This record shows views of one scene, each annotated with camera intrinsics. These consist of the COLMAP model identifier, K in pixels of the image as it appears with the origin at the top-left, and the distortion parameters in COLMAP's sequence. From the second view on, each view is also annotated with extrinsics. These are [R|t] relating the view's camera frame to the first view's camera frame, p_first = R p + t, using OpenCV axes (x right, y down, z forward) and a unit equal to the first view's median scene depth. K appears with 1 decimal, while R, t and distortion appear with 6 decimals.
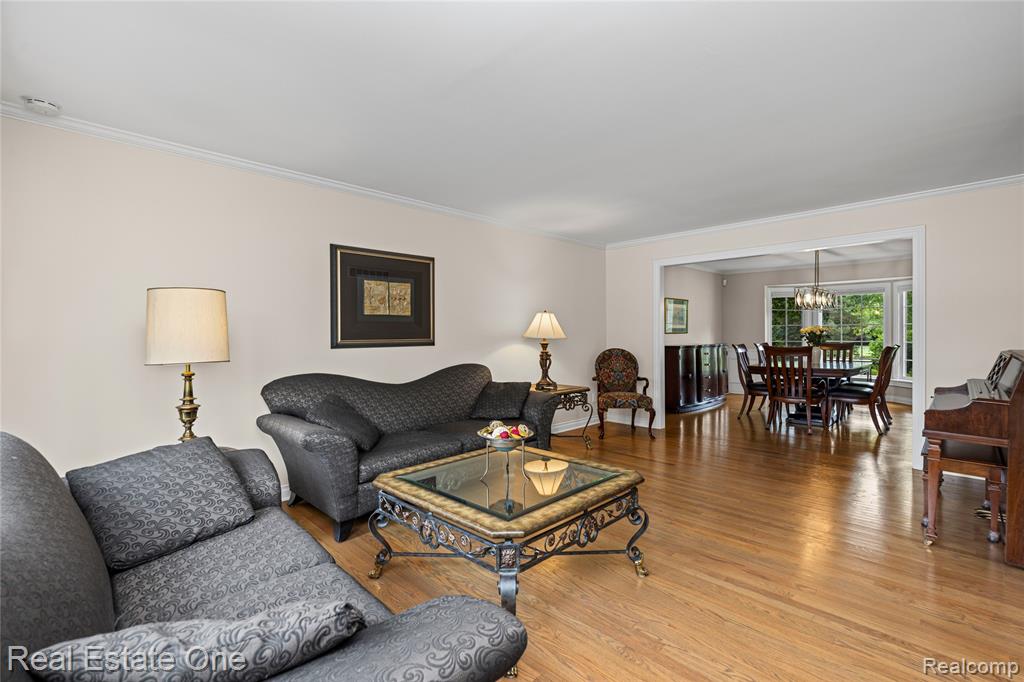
lens RADIAL K [[466.6, 0, 512.4], [0, 466.6, 337.7], [0, 0, 1]] dist [-0.001420, -0.000130]
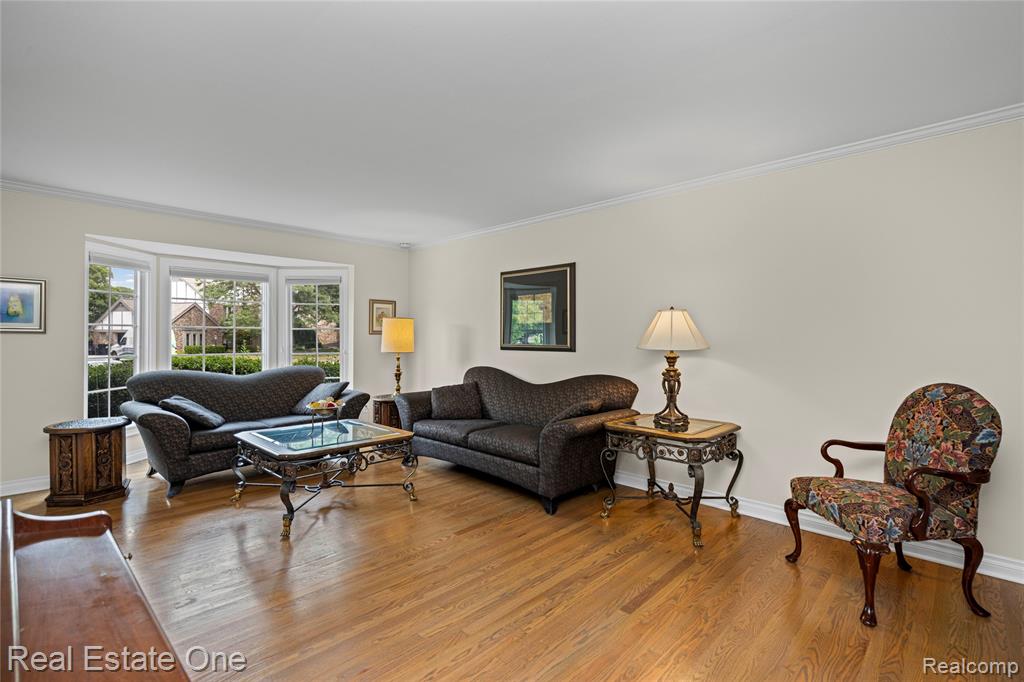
lens RADIAL K [[476.1, 0, 512.5], [0, 476.1, 338.0], [0, 0, 1]] dist [0.001882, 0.000081]
pose [[0.010693, 0.013662, -0.999849, 0.847248], [-0.006732, 0.999885, 0.013591, -0.024796], [0.999920, 0.006585, 0.010783, 0.866100]]
